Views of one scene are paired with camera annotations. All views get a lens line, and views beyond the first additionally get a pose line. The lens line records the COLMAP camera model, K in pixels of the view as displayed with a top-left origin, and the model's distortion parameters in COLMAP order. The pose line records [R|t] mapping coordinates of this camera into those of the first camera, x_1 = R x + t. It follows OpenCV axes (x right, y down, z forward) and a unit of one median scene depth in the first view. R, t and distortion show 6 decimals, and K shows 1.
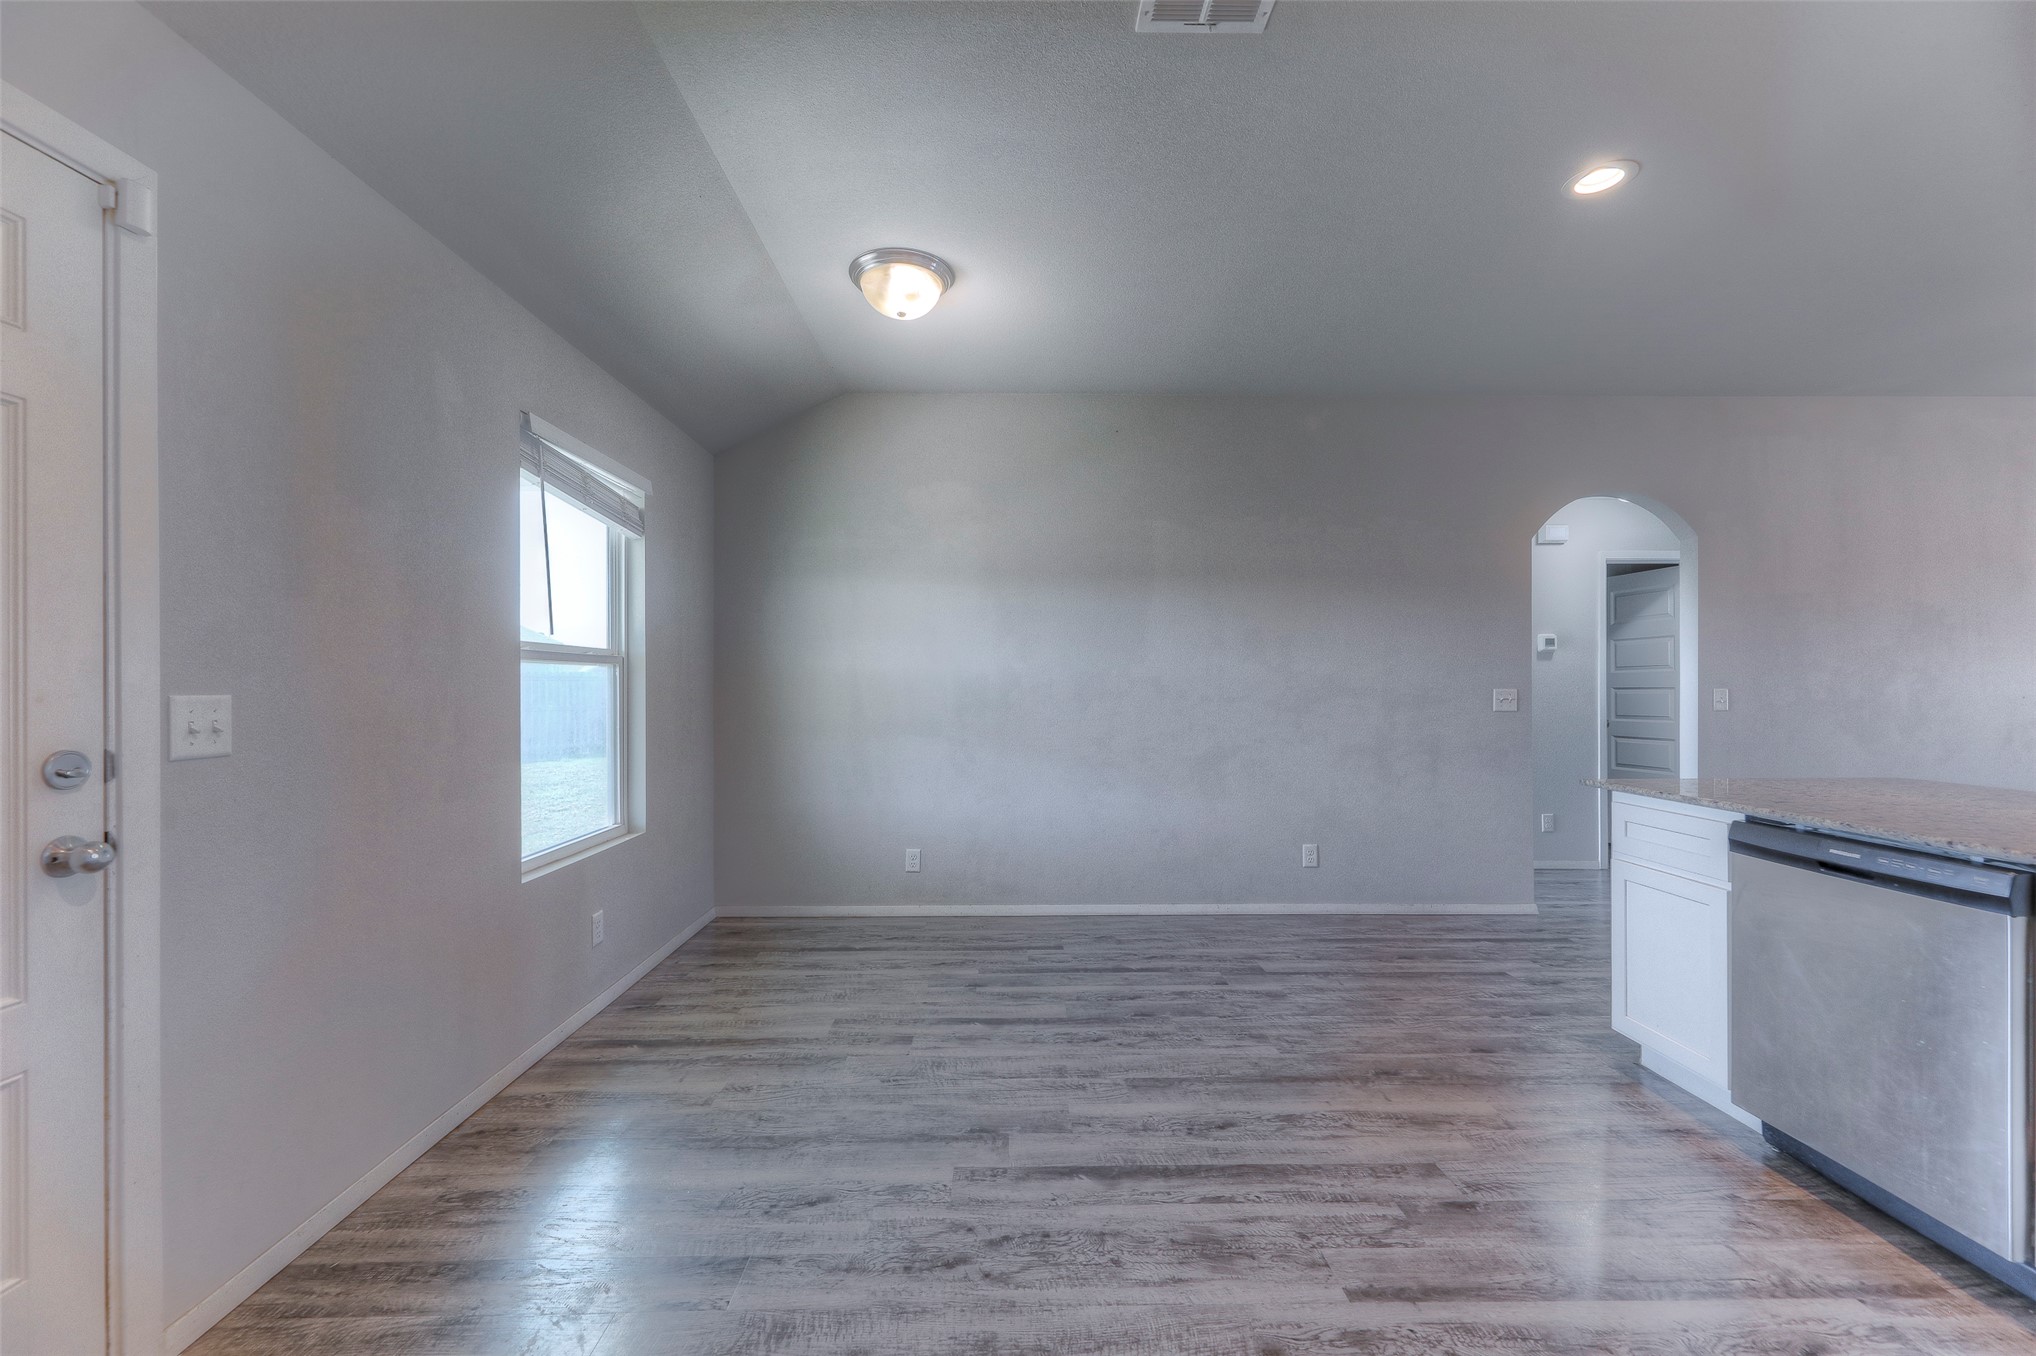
lens RADIAL K [[818.9, 0, 1017.3], [0, 818.9, 688.4], [0, 0, 1]] dist [0.018625, -0.000081]
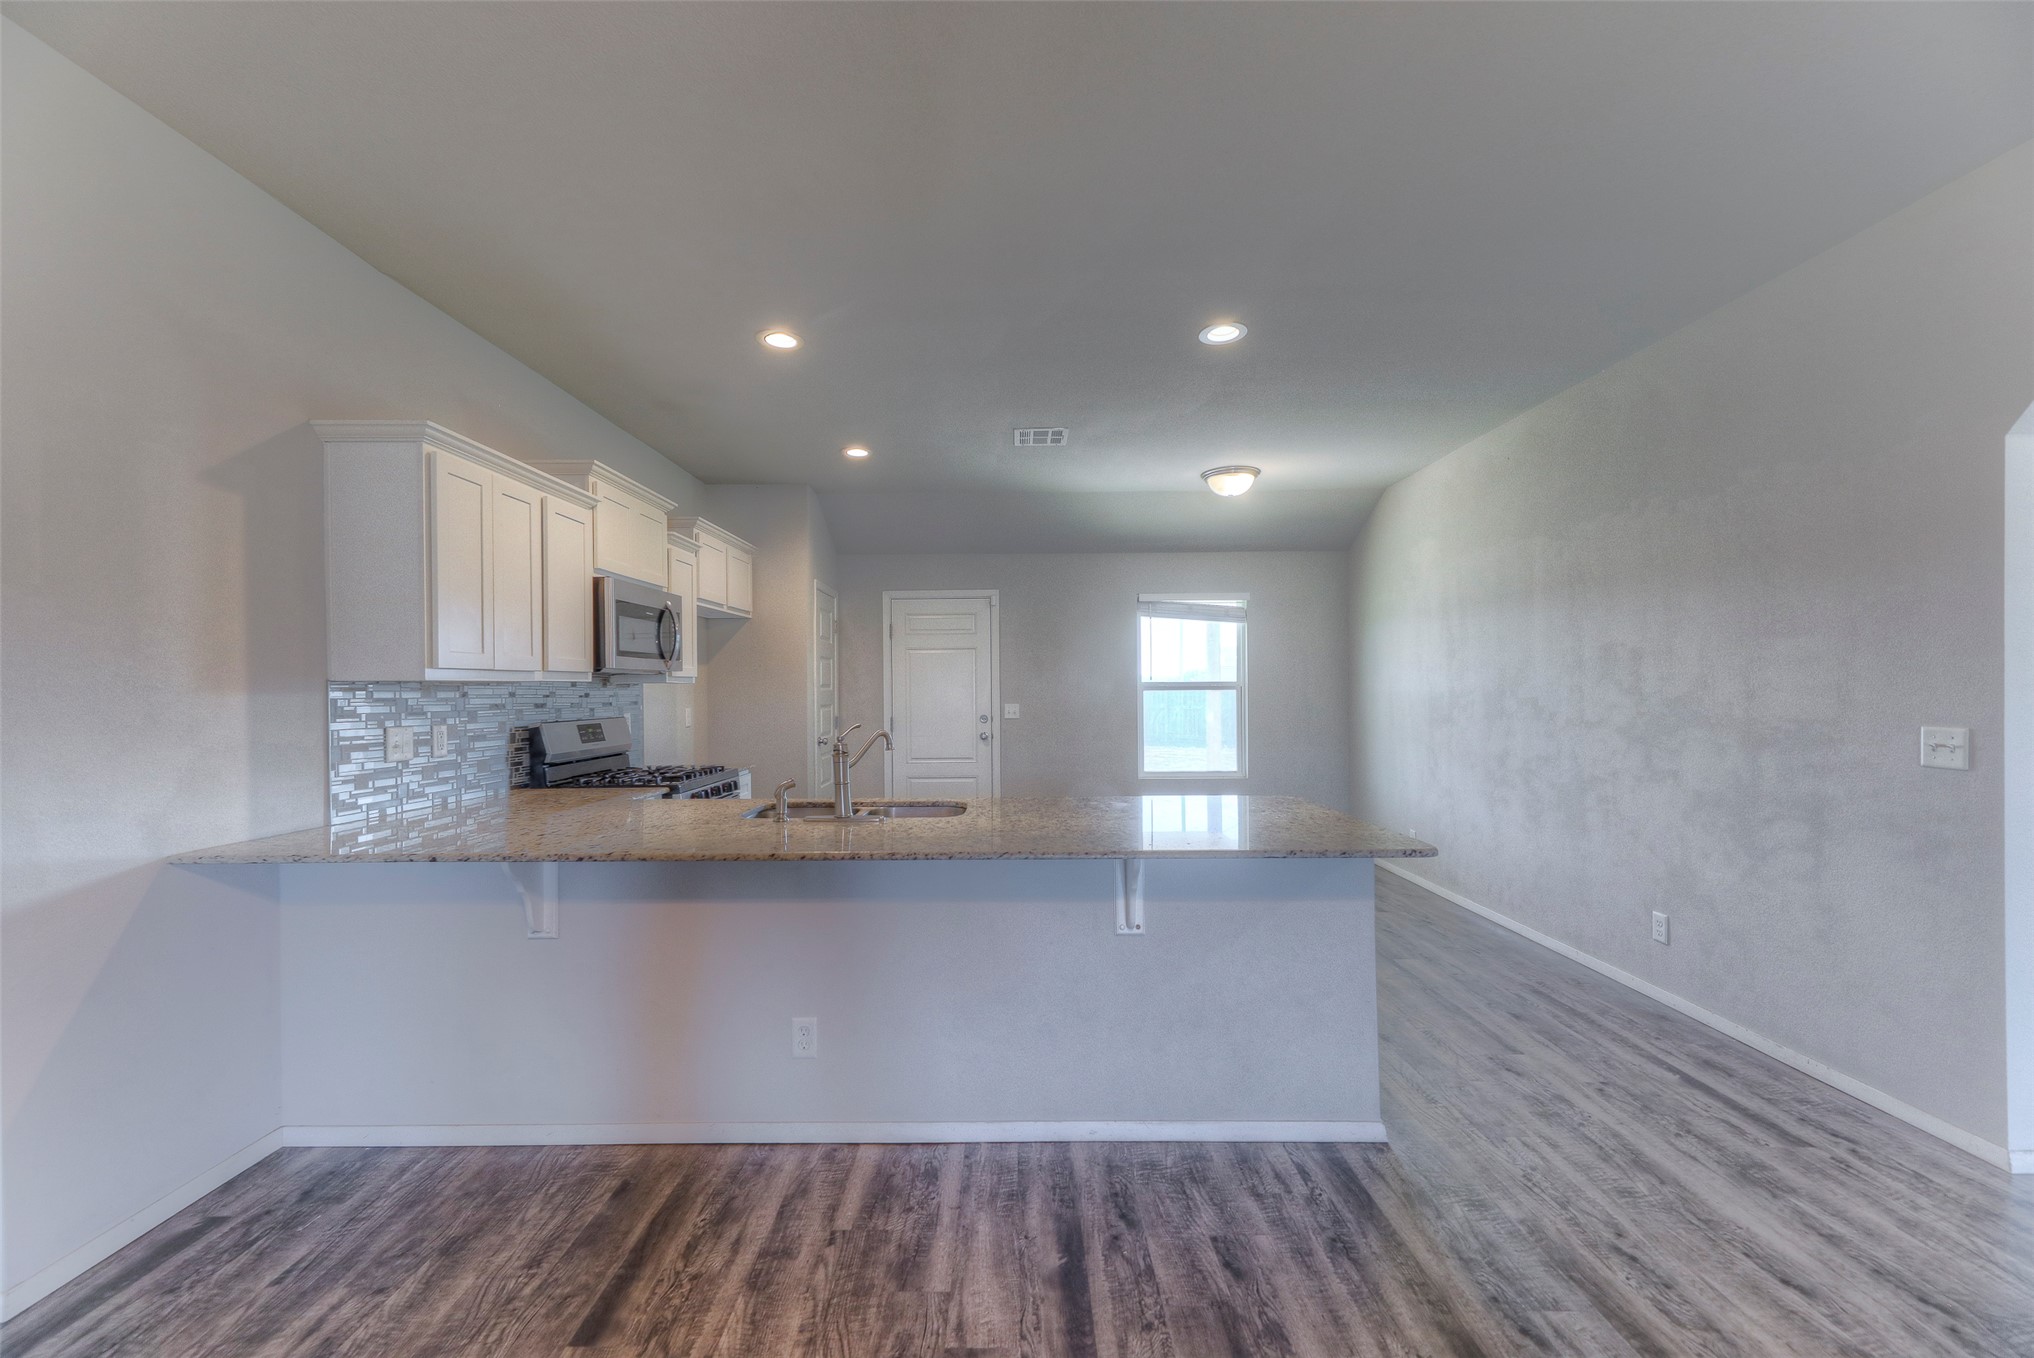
lens RADIAL K [[814.9, 0, 1008.0], [0, 814.9, 692.7], [0, 0, 1]] dist [0.014855, -0.003748]
pose [[-0.031650, 0.005288, -0.999485, 1.842909], [0.001054, 0.999986, 0.005258, -0.040593], [0.999498, -0.000887, -0.031655, 0.635052]]
